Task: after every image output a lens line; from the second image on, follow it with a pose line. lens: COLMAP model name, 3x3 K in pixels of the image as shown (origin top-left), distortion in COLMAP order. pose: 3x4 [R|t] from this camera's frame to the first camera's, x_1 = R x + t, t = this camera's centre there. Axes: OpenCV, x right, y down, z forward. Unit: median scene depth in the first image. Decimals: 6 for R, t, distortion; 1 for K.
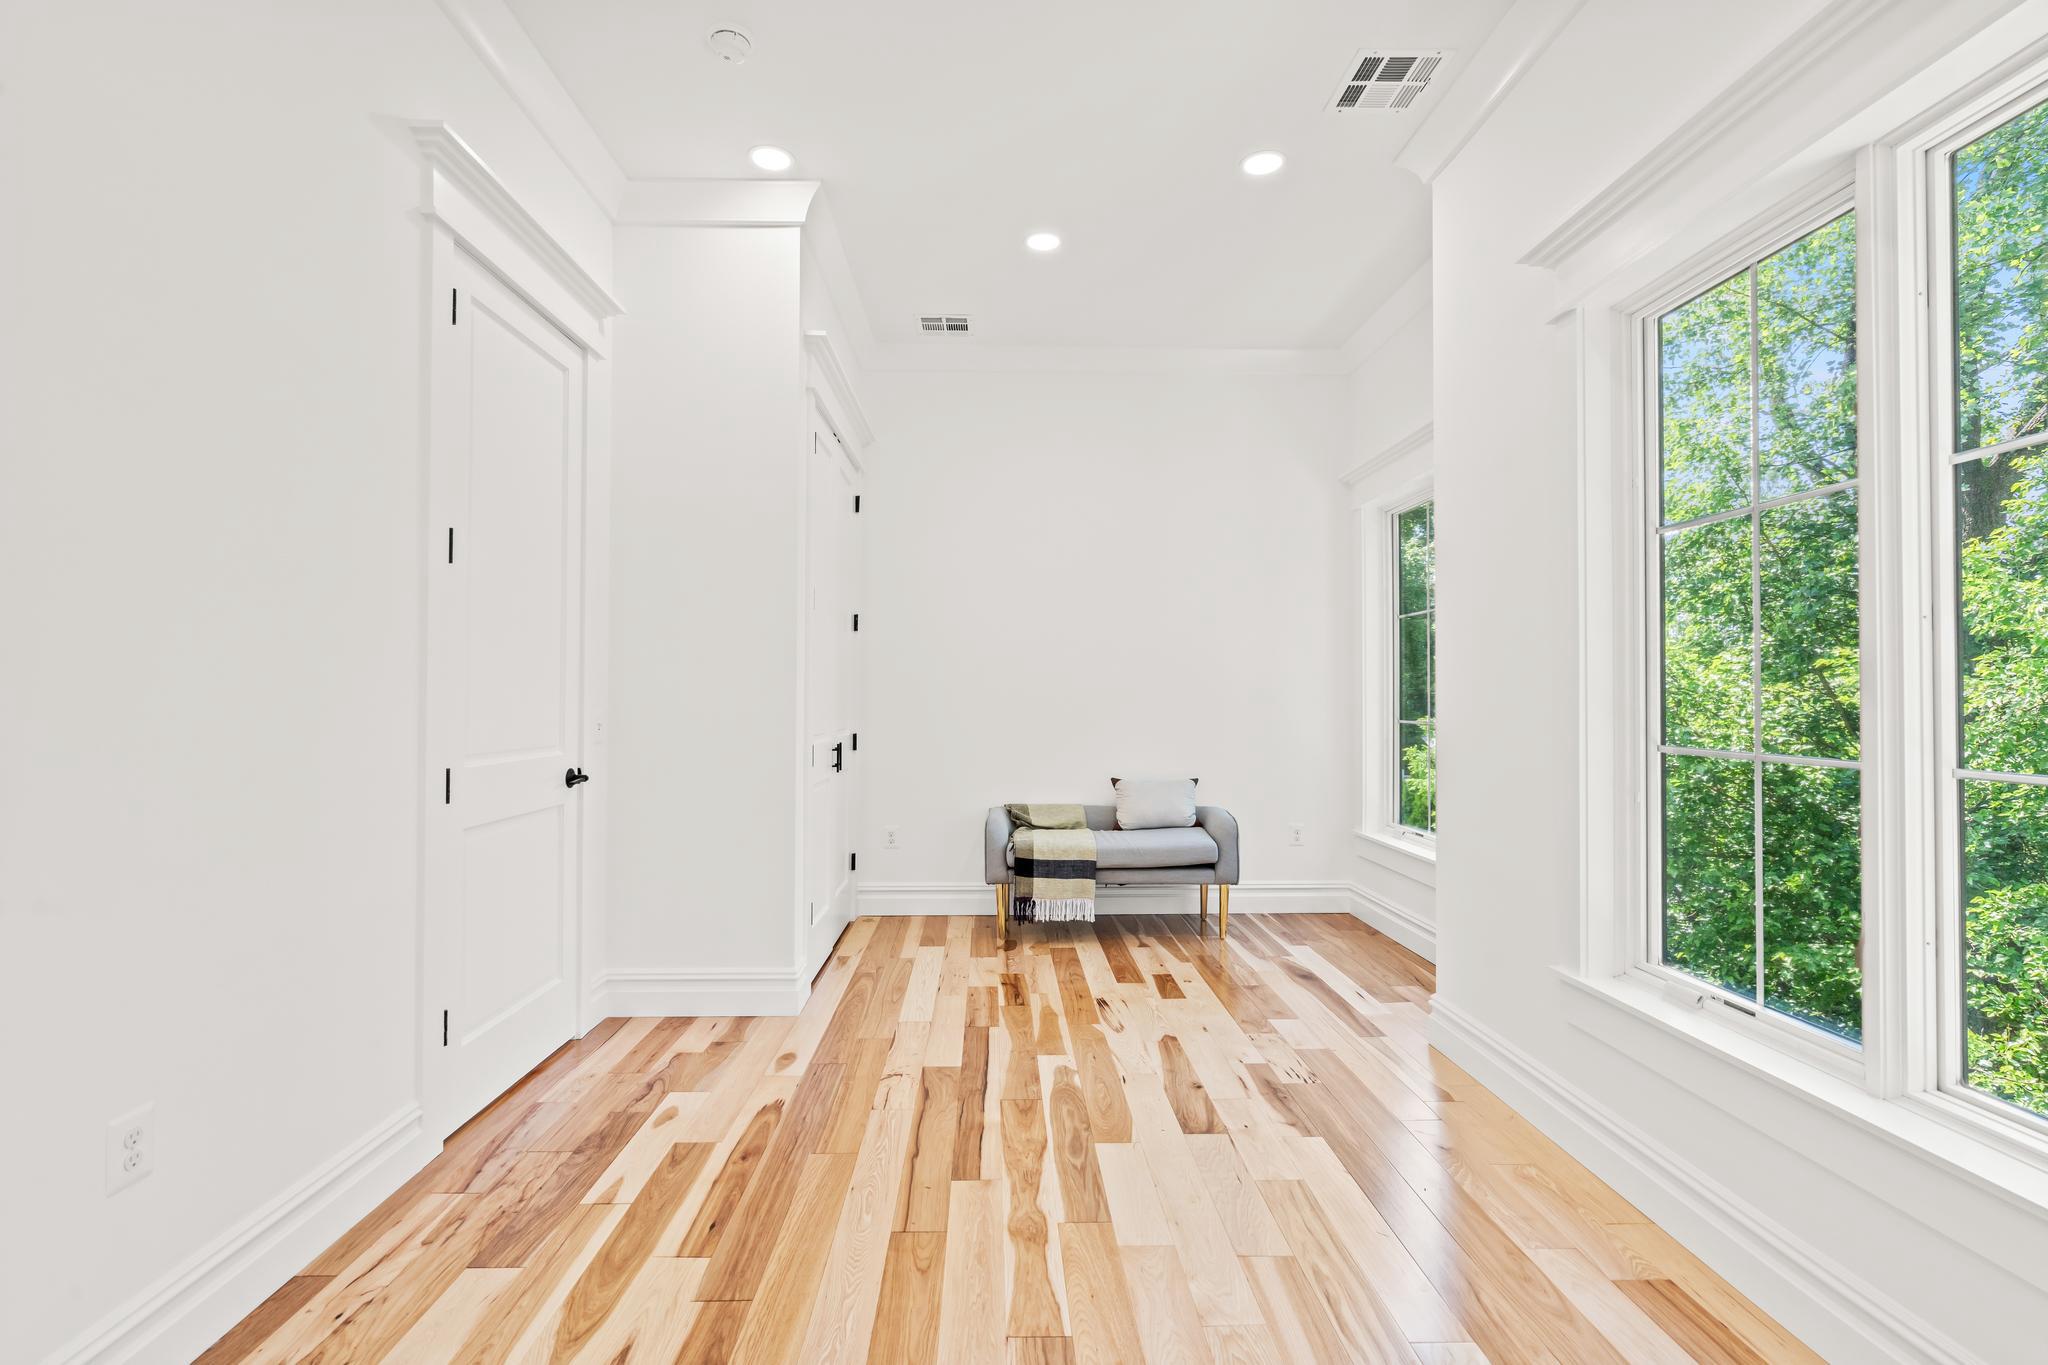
lens RADIAL K [[921.4, 0, 1017.8], [0, 921.4, 679.1], [0, 0, 1]] dist [-0.005312, 0.001968]
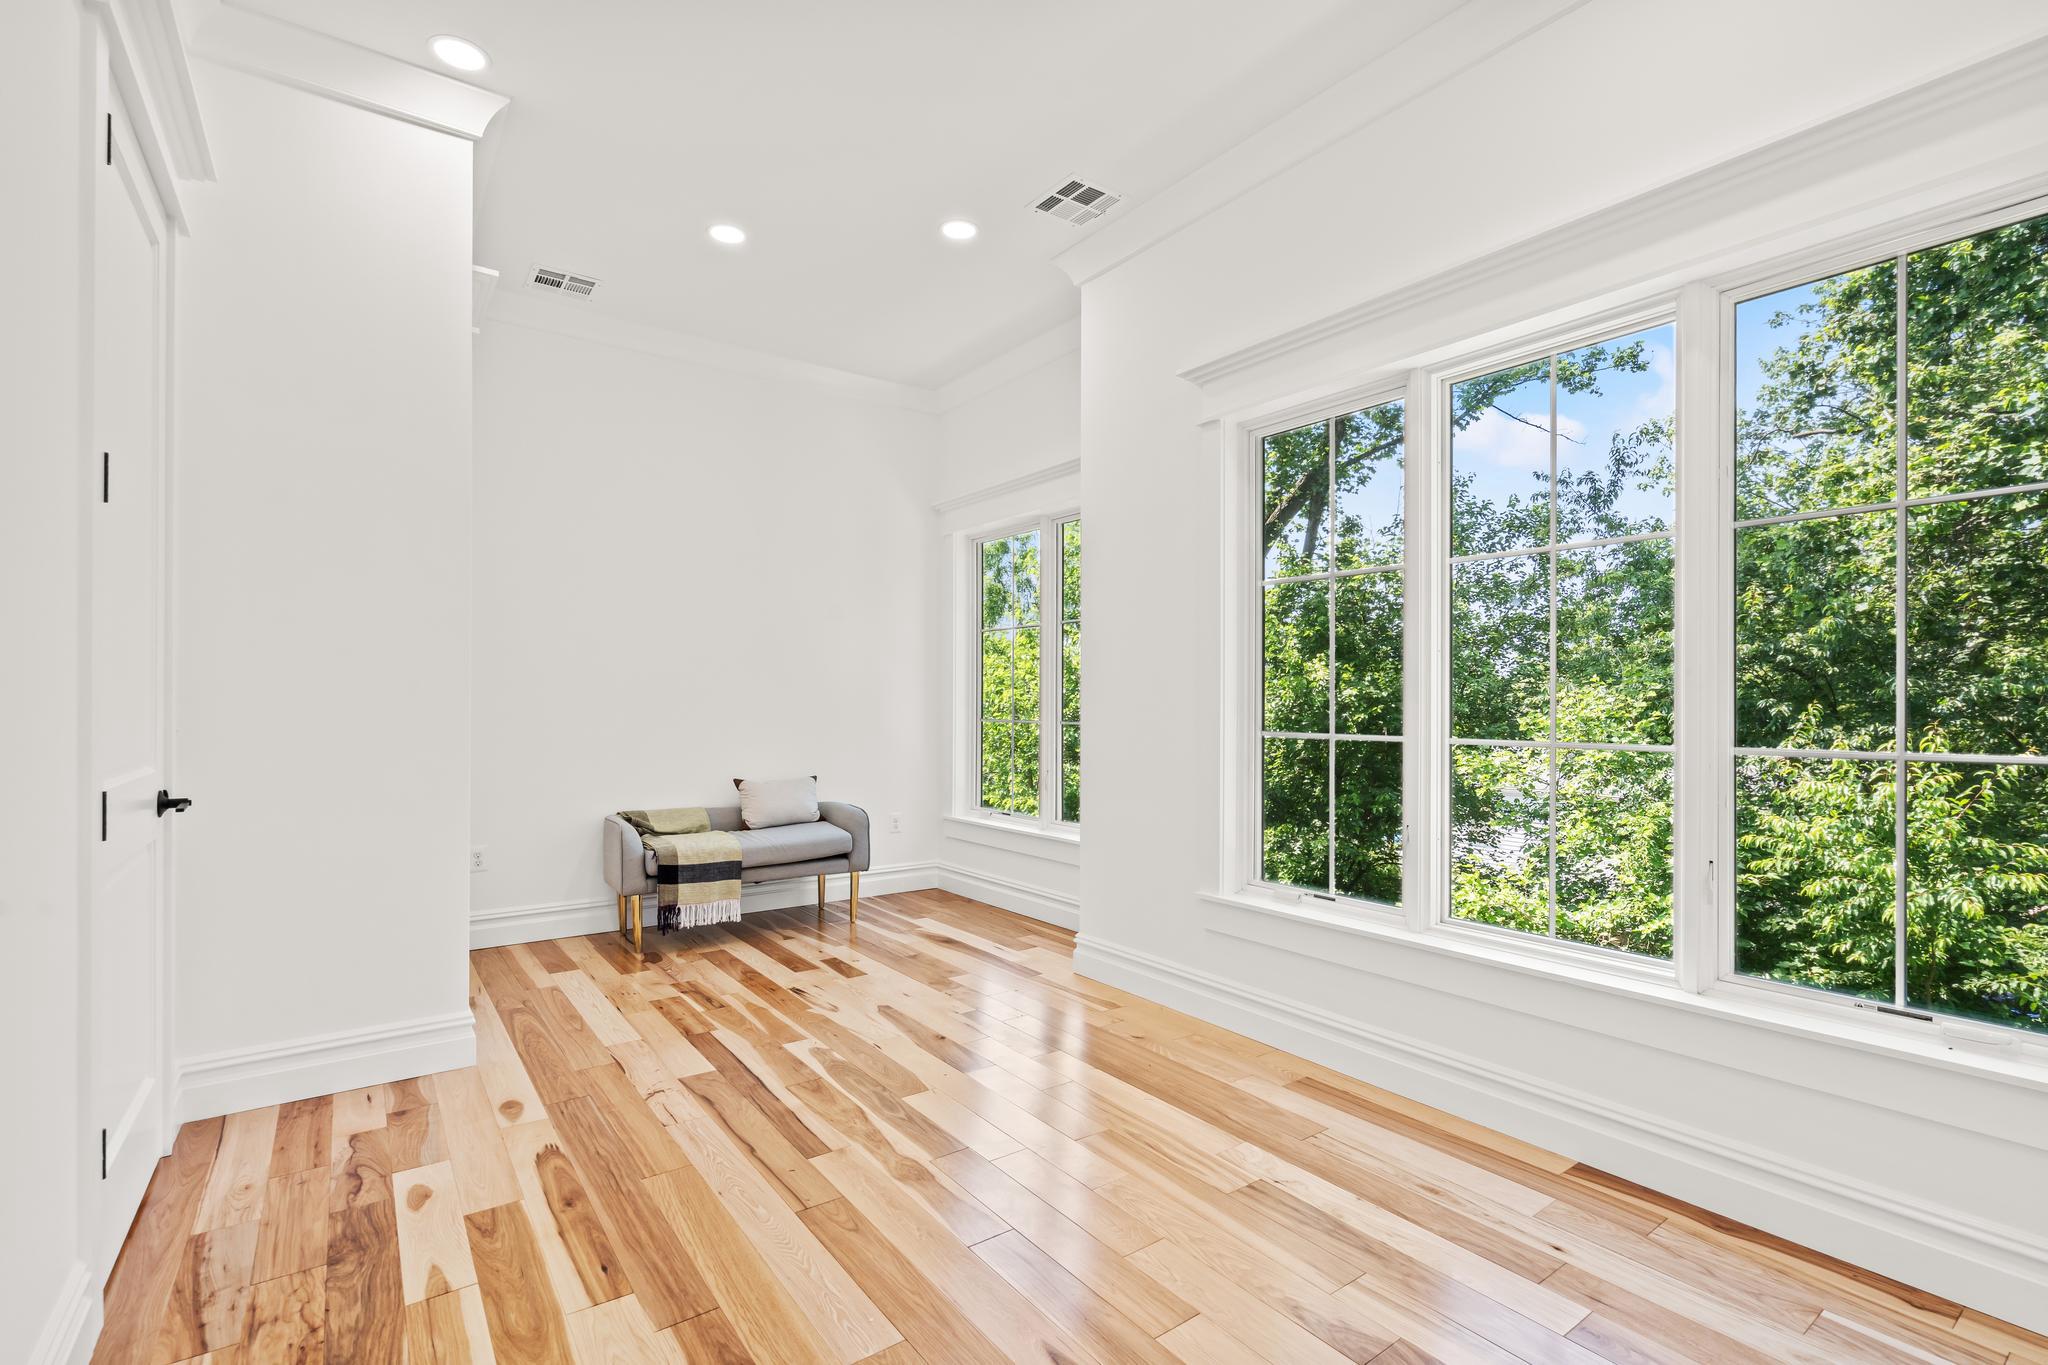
lens RADIAL K [[921.4, 0, 1009.9], [0, 921.4, 695.6], [0, 0, 1]] dist [-0.005312, 0.001968]
pose [[0.824086, 0.005842, 0.566435, -0.326144], [-0.013688, 0.999860, 0.009602, 0.005057], [-0.566299, -0.015667, 0.824051, 0.013958]]
